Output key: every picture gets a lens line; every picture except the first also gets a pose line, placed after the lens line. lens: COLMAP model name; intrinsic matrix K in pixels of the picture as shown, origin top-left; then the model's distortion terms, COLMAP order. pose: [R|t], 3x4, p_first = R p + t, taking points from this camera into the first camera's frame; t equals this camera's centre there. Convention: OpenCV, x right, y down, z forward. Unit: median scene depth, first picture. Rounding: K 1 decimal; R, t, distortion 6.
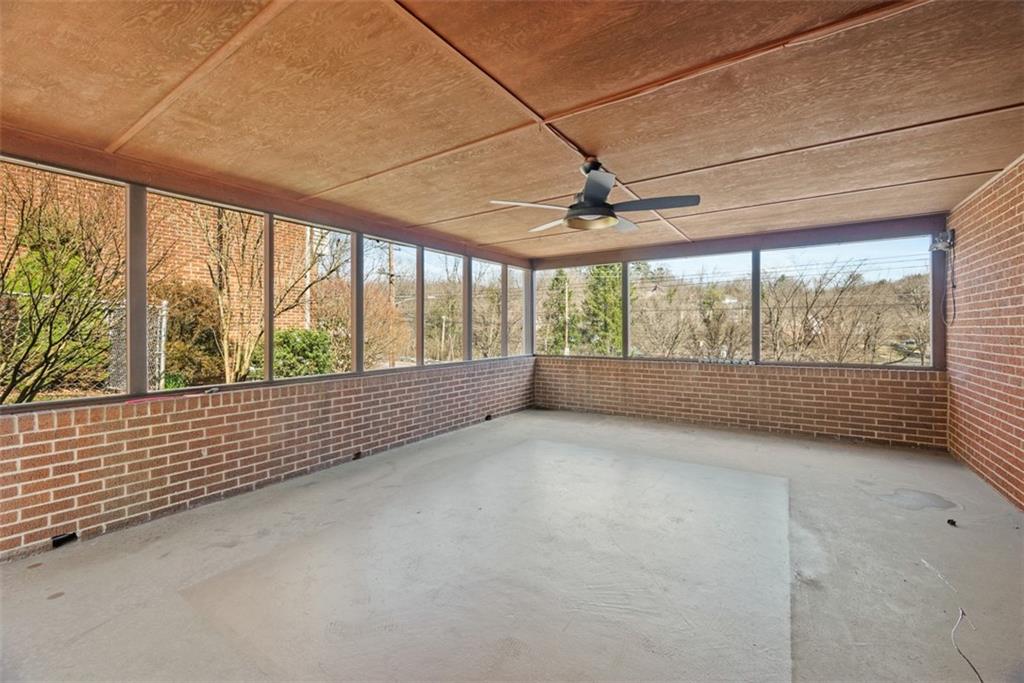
lens RADIAL K [[419.7, 0, 507.1], [0, 419.7, 331.4], [0, 0, 1]] dist [0.001631, 0.000188]
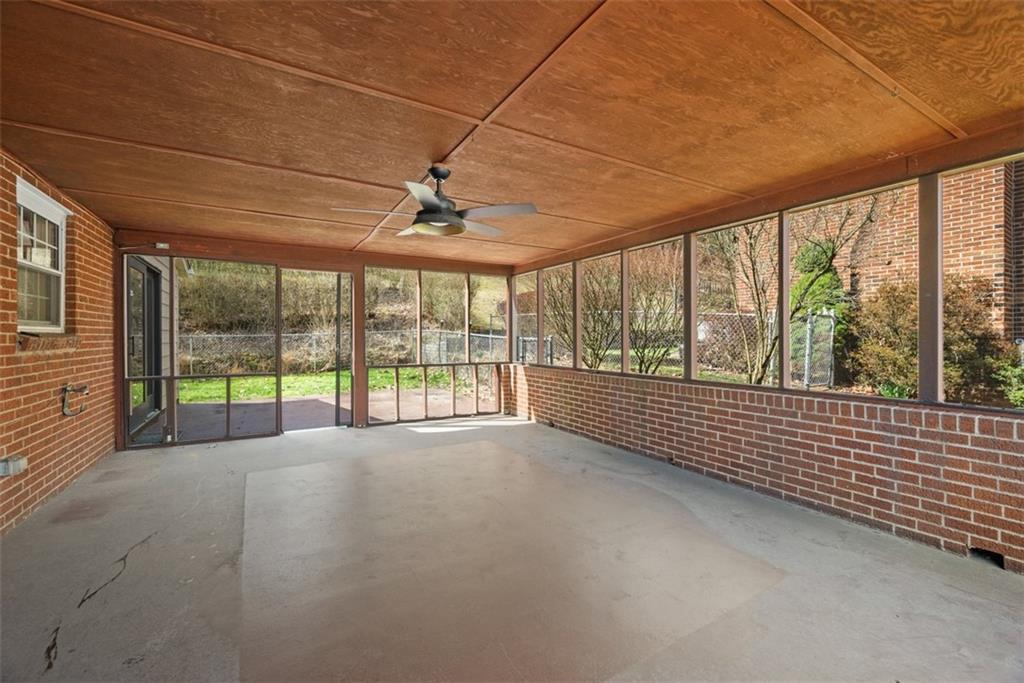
lens RADIAL K [[419.7, 0, 506.1], [0, 419.7, 339.0], [0, 0, 1]] dist [0.001631, 0.000188]
pose [[-0.427518, 0.007104, -0.903979, 0.720222], [-0.003729, 0.999947, 0.009622, 0.000421], [0.903999, 0.007485, -0.427469, 1.100907]]
